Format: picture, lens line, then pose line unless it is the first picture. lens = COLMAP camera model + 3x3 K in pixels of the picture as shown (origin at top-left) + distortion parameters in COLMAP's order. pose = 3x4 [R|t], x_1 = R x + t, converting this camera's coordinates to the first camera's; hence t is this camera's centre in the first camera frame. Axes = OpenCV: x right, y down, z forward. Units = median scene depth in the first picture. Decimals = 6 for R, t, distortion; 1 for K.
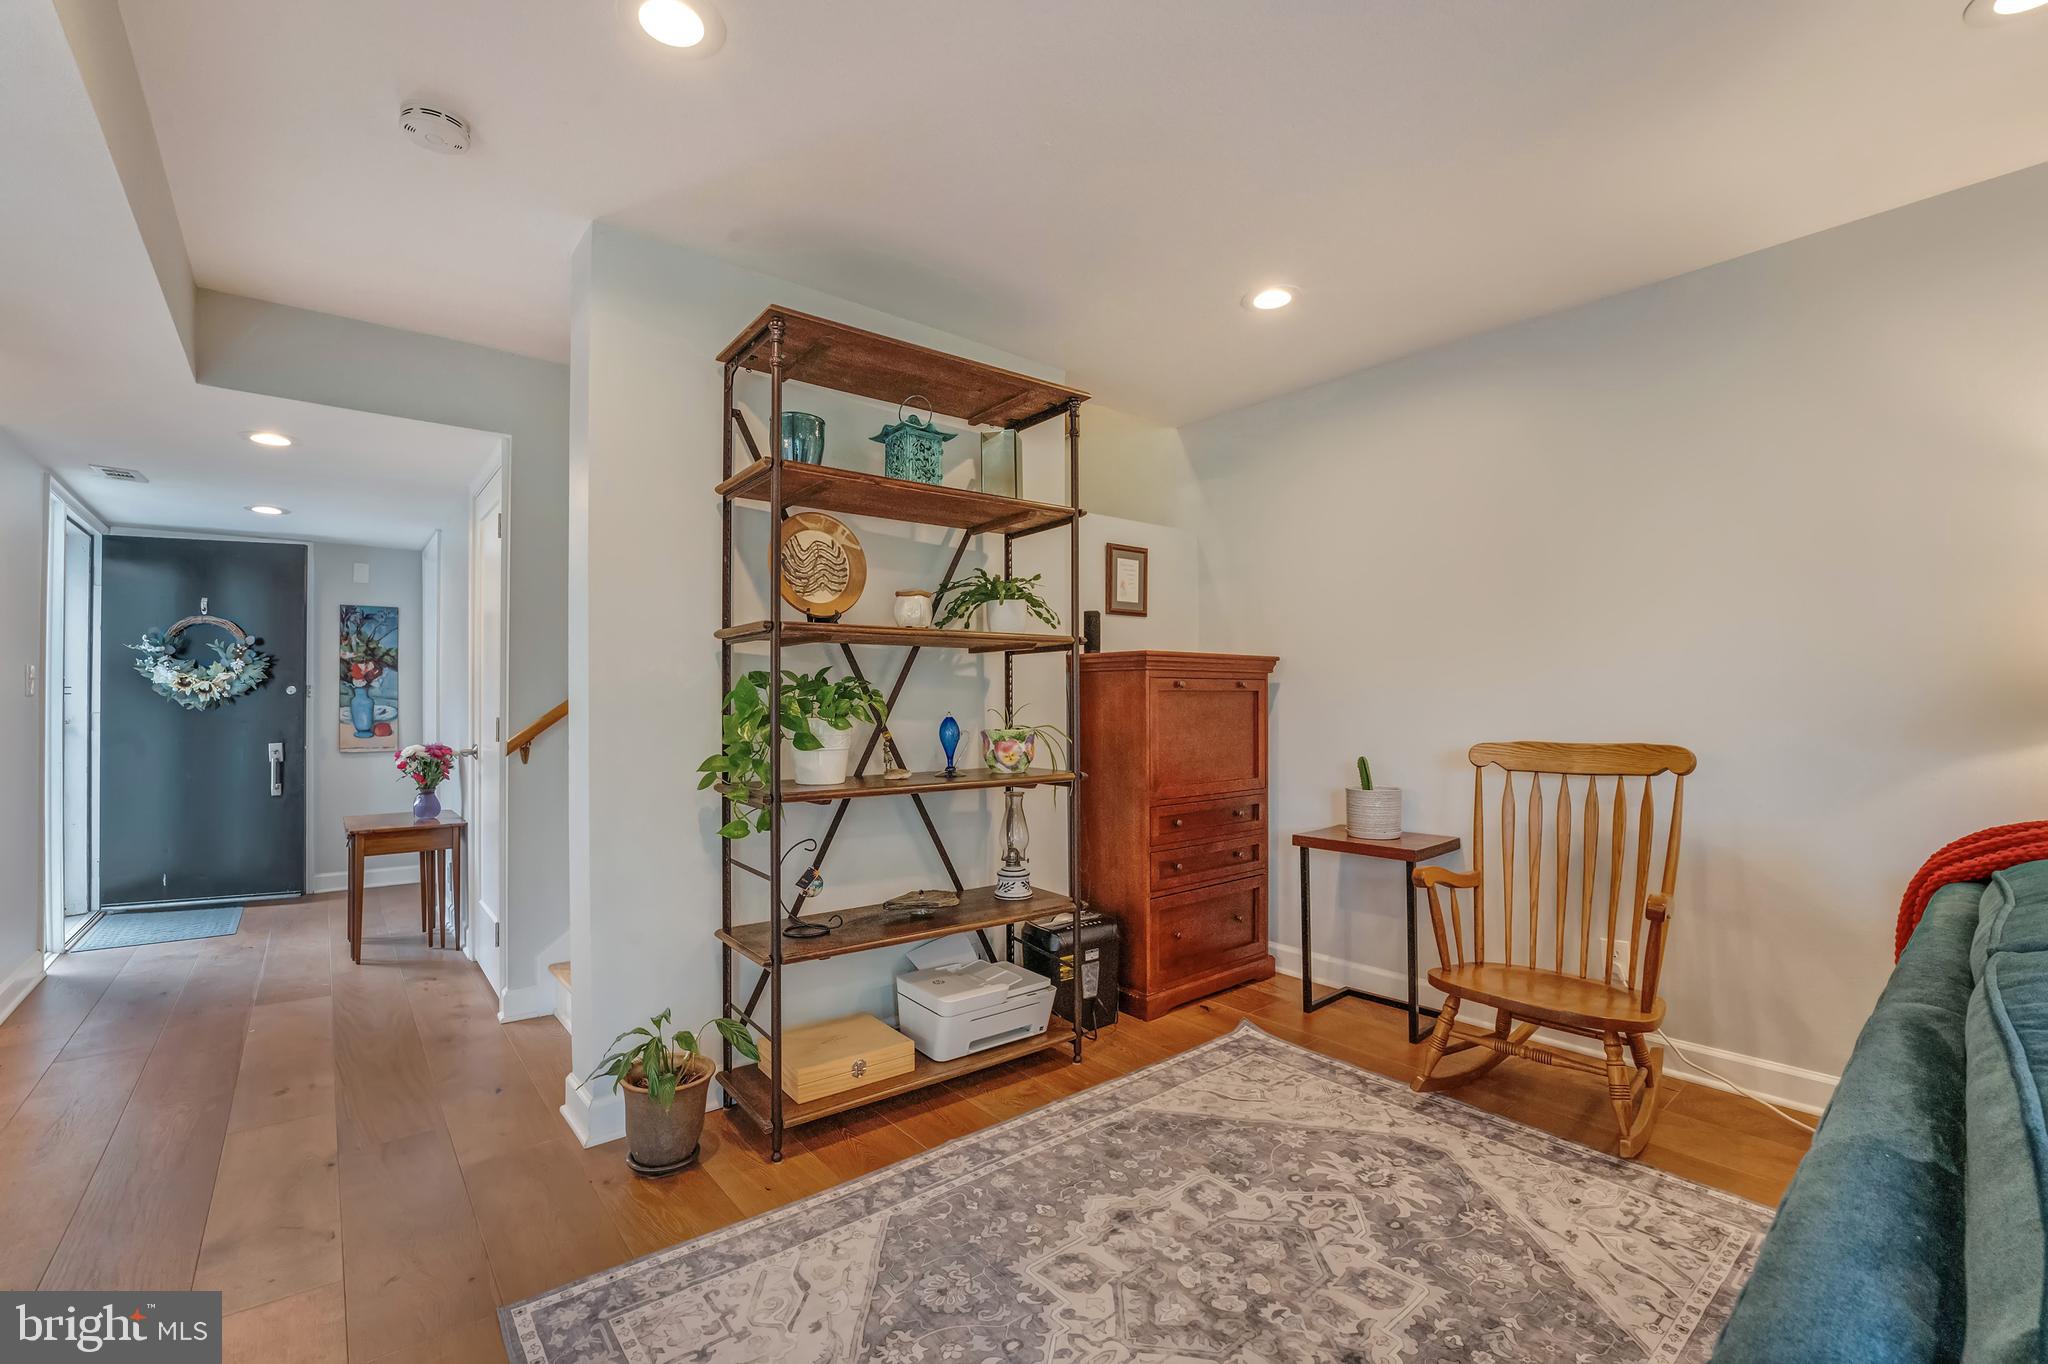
lens RADIAL K [[888.8, 0, 1026.7], [0, 888.8, 678.8], [0, 0, 1]] dist [-0.019019, 0.000866]
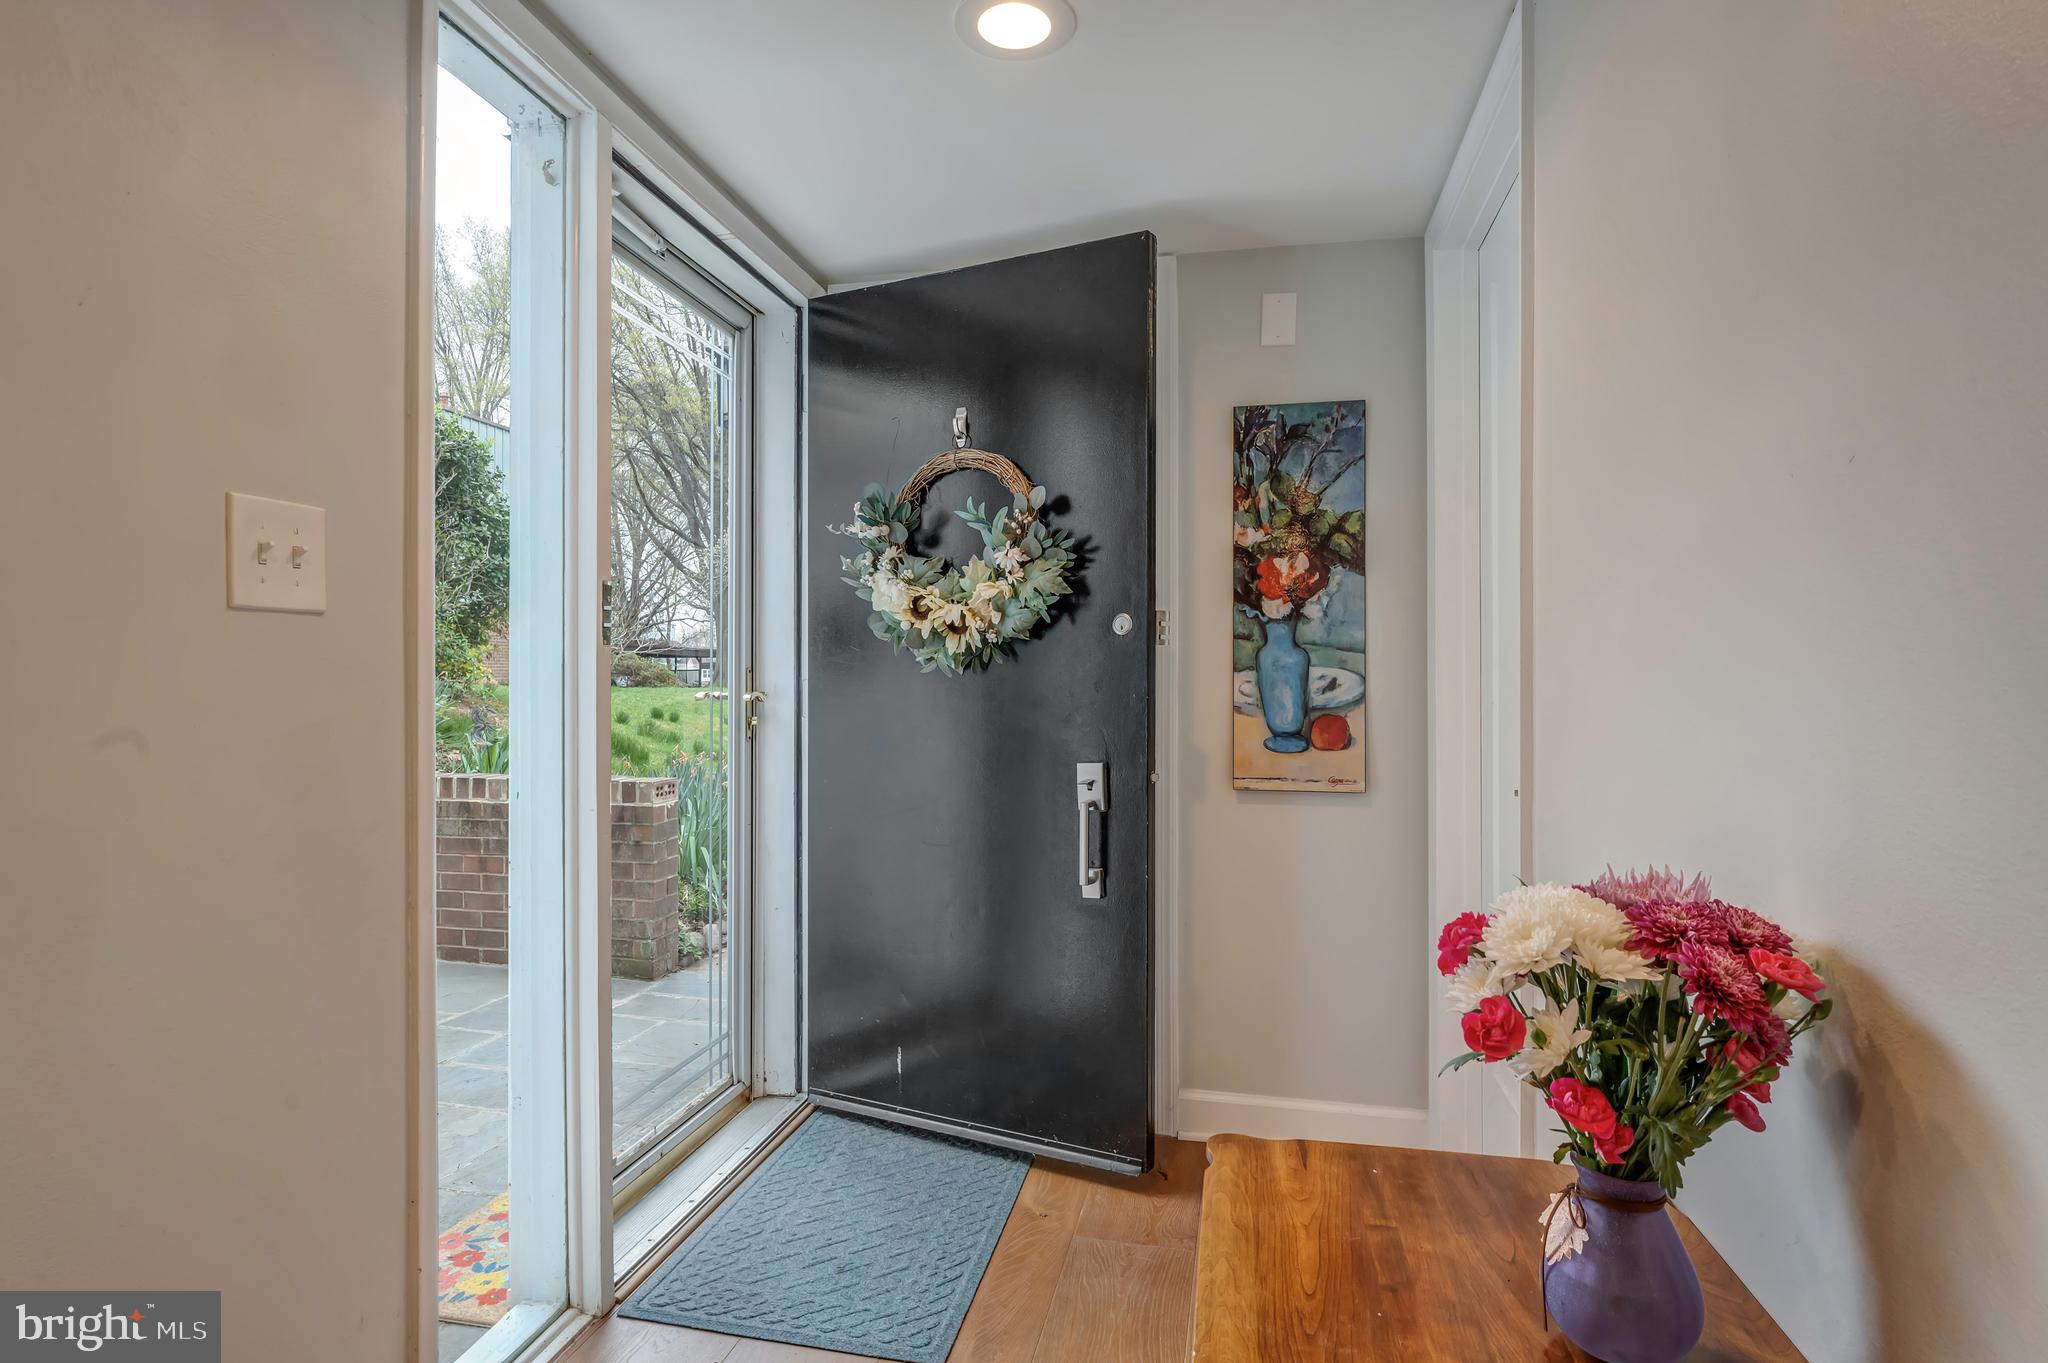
lens RADIAL K [[1058.9, 0, 986.6], [0, 1058.9, 716.1], [0, 0, 1]] dist [0.007973, 0.000352]
pose [[0.601334, 0.030472, -0.798417, -0.508301], [0.015756, 0.998626, 0.049980, 0.028894], [0.798843, -0.042634, 0.600027, 0.678128]]
